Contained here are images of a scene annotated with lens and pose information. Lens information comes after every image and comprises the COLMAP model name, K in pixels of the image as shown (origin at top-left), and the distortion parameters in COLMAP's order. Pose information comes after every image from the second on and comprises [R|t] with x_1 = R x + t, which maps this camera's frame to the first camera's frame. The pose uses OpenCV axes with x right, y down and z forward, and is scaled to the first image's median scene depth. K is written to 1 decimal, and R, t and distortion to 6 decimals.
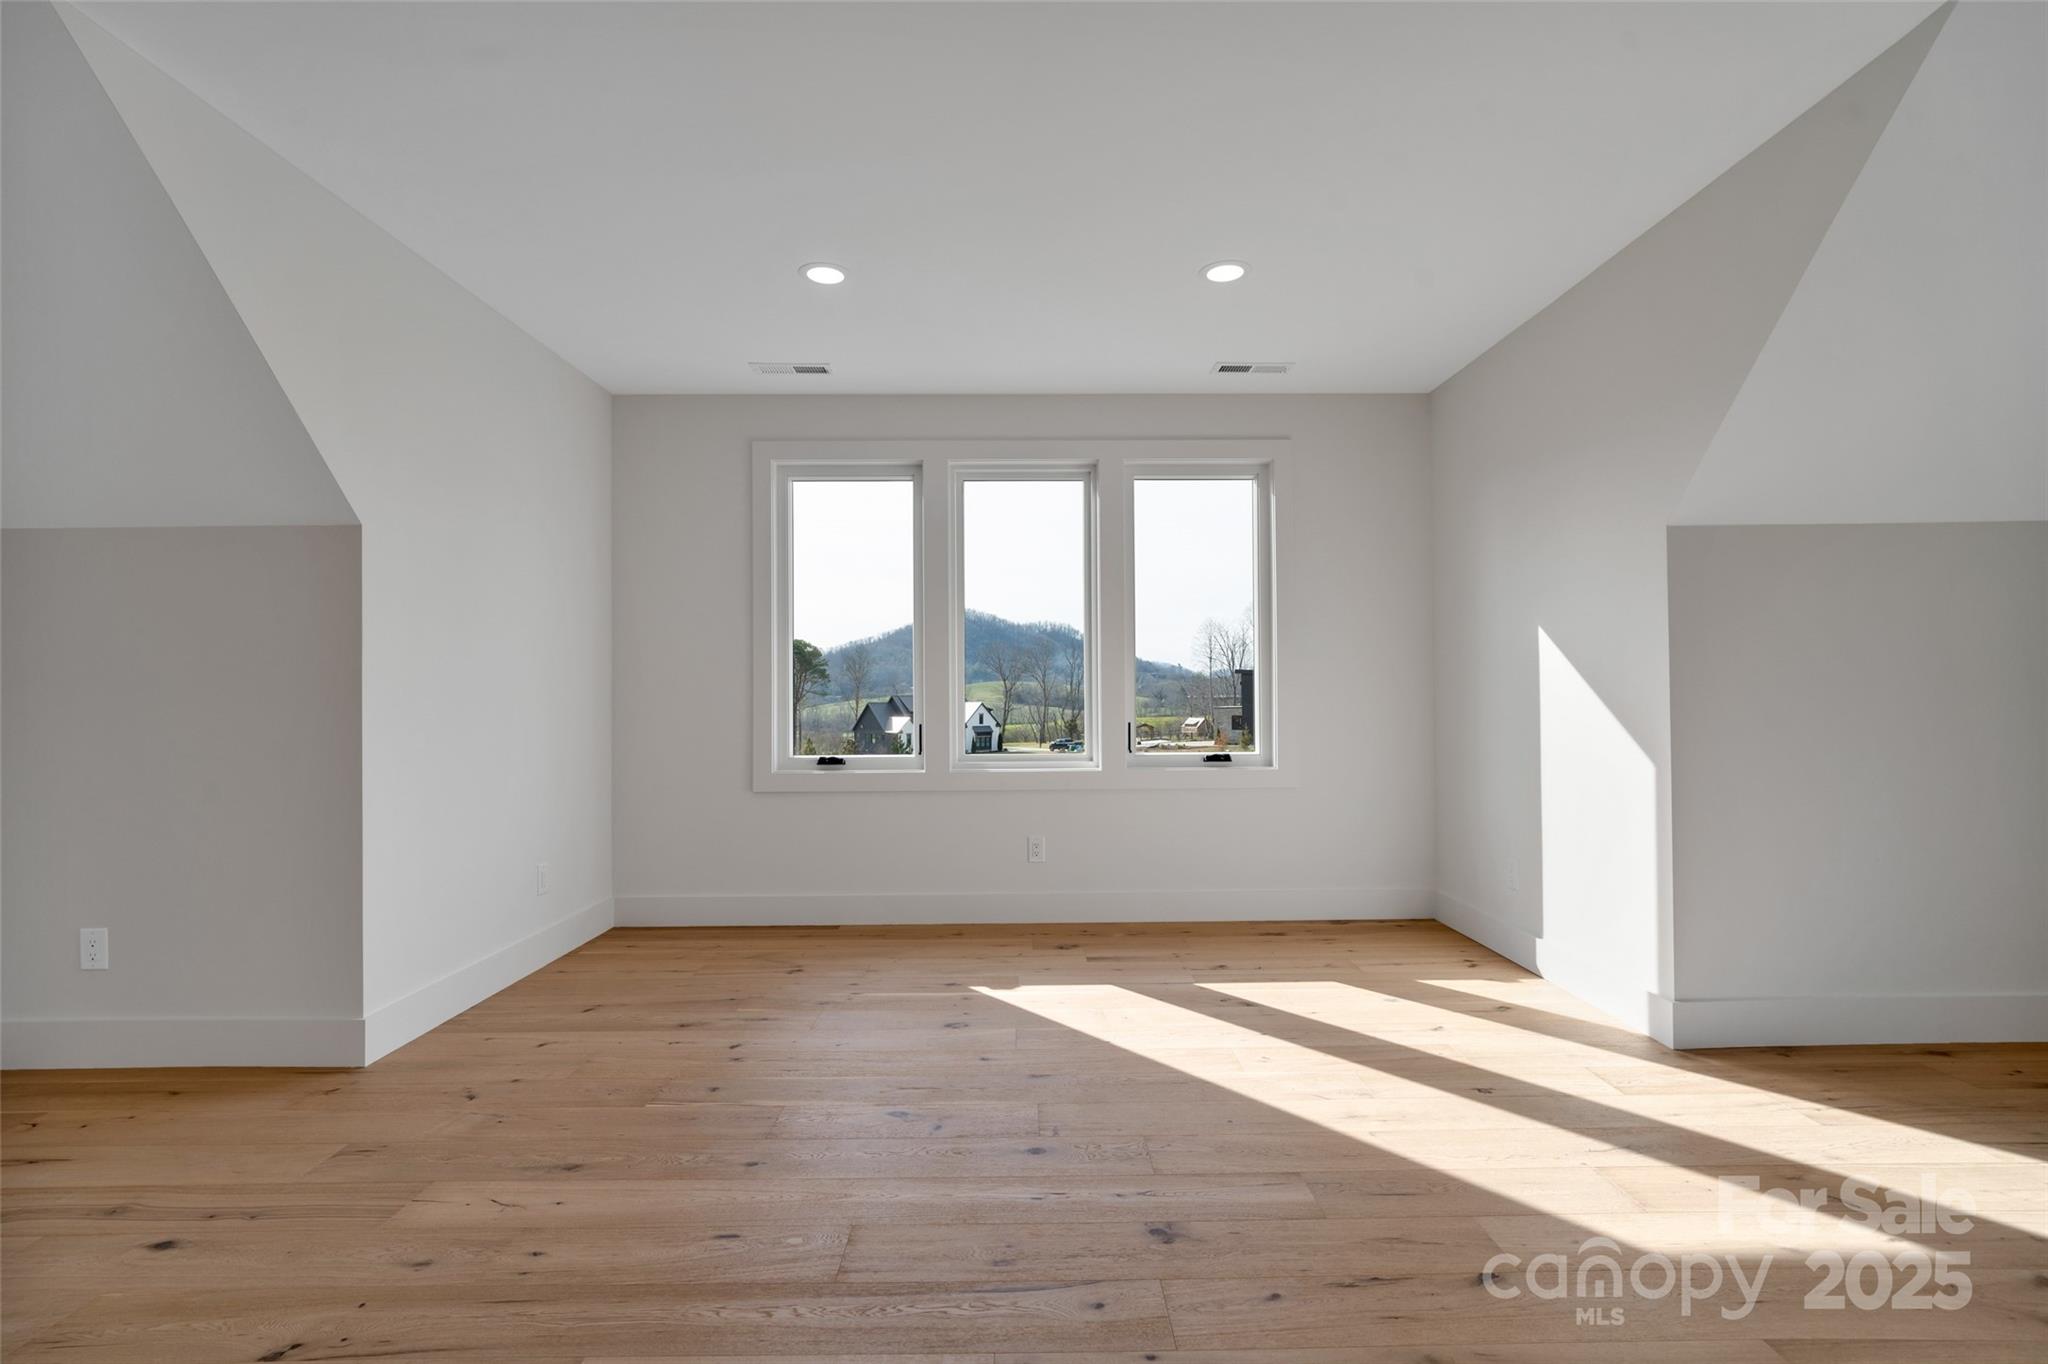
lens RADIAL K [[968.2, 0, 1024.1], [0, 968.2, 694.6], [0, 0, 1]] dist [-0.019663, 0.000788]
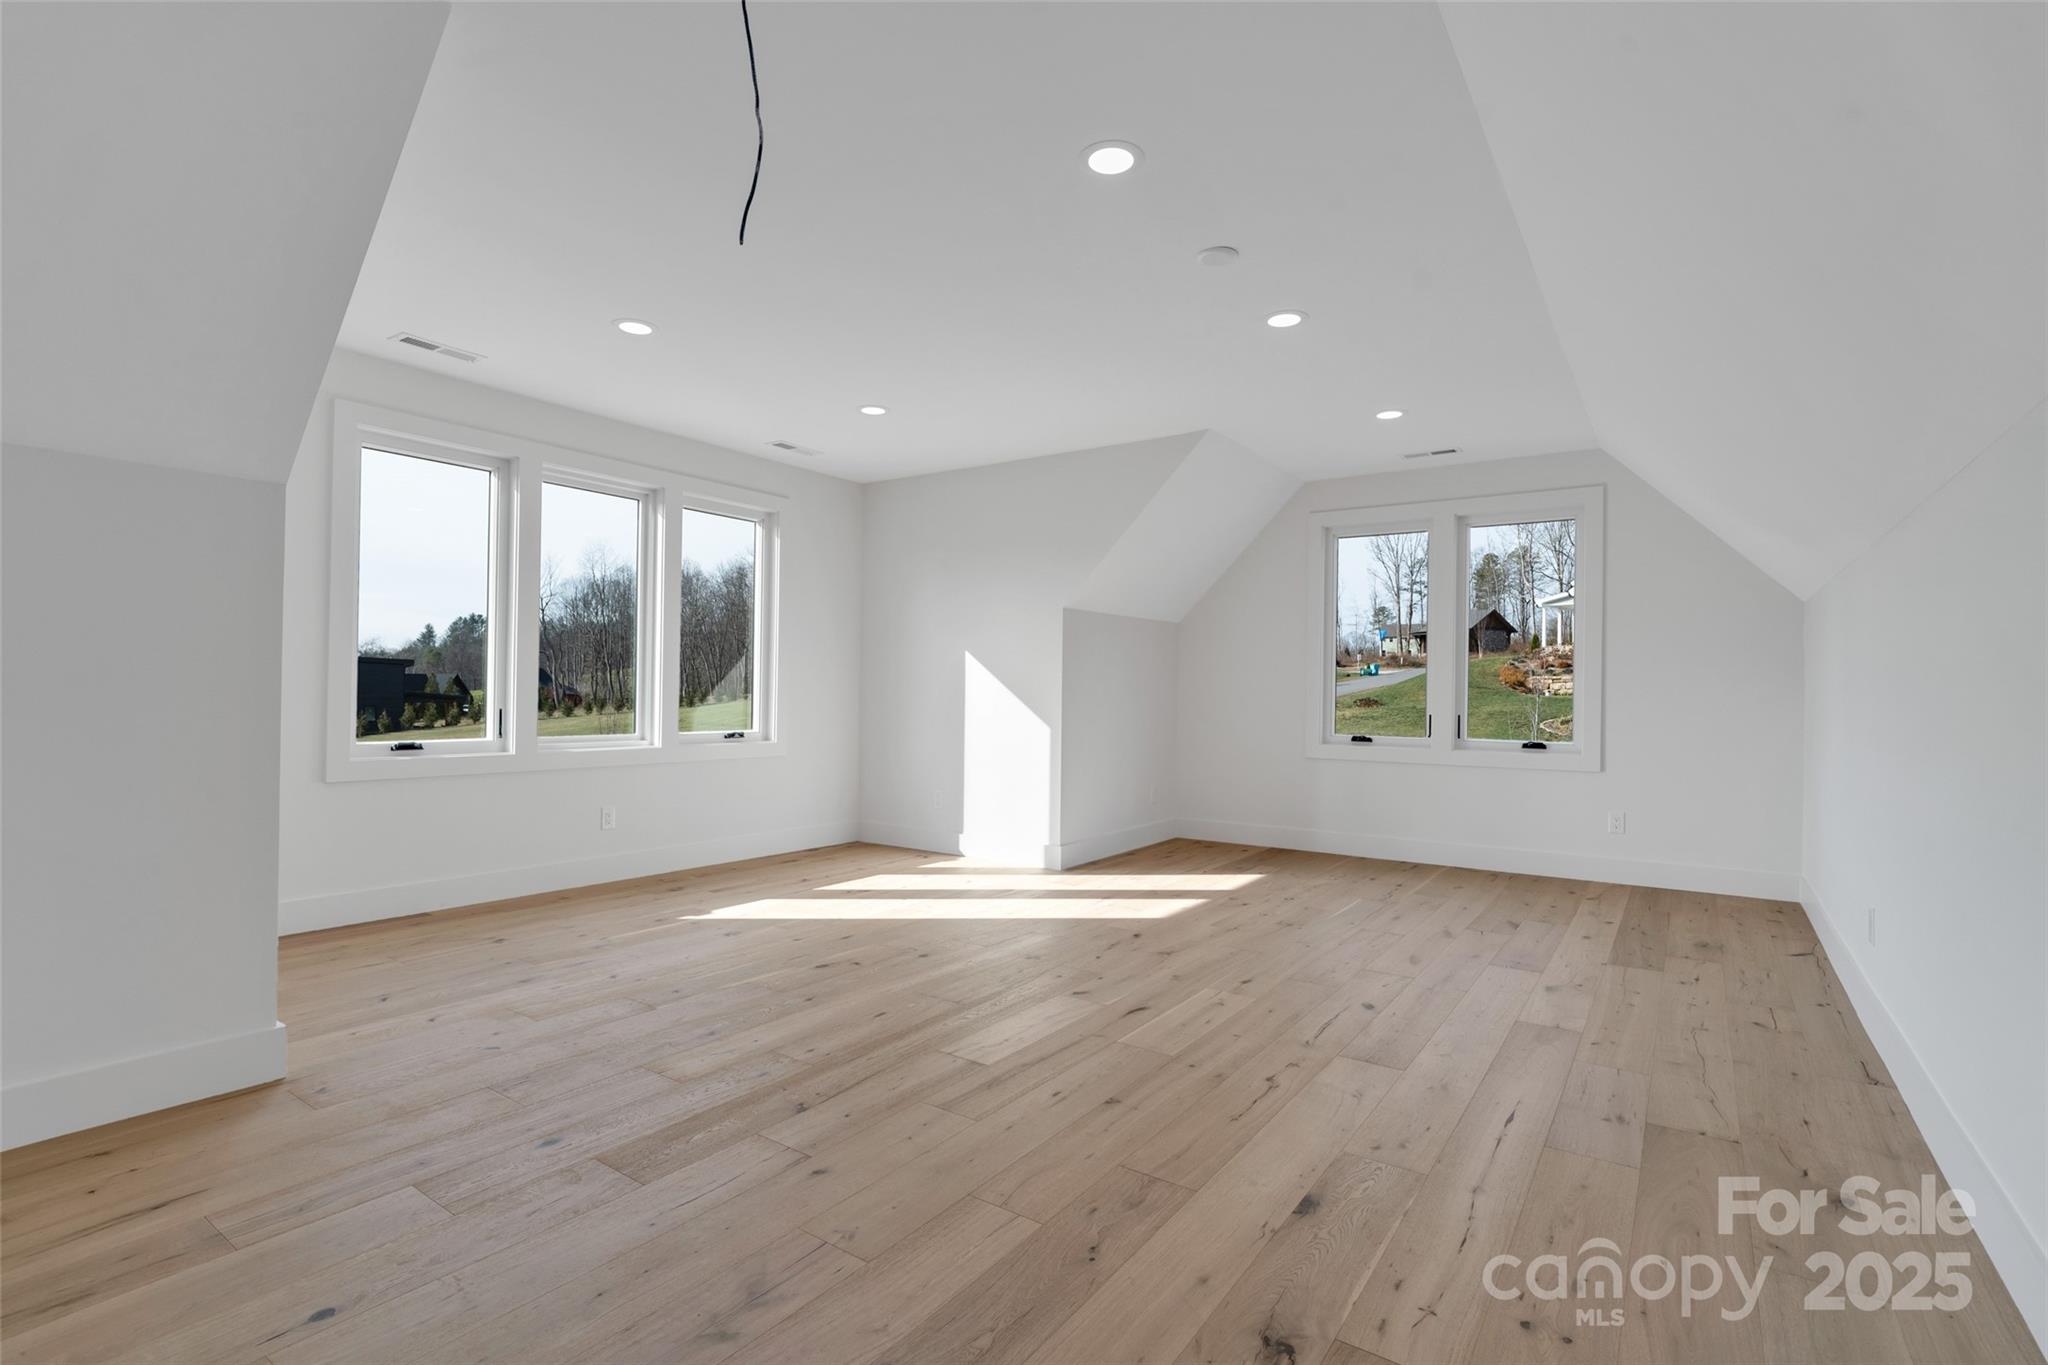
lens RADIAL K [[968.2, 0, 1024.9], [0, 968.2, 672.6], [0, 0, 1]] dist [-0.019663, 0.000788]
pose [[0.579092, 0.029748, 0.814719, -0.776634], [-0.008904, 0.999505, -0.030167, 0.022679], [-0.815213, 0.010215, 0.579071, -0.068188]]
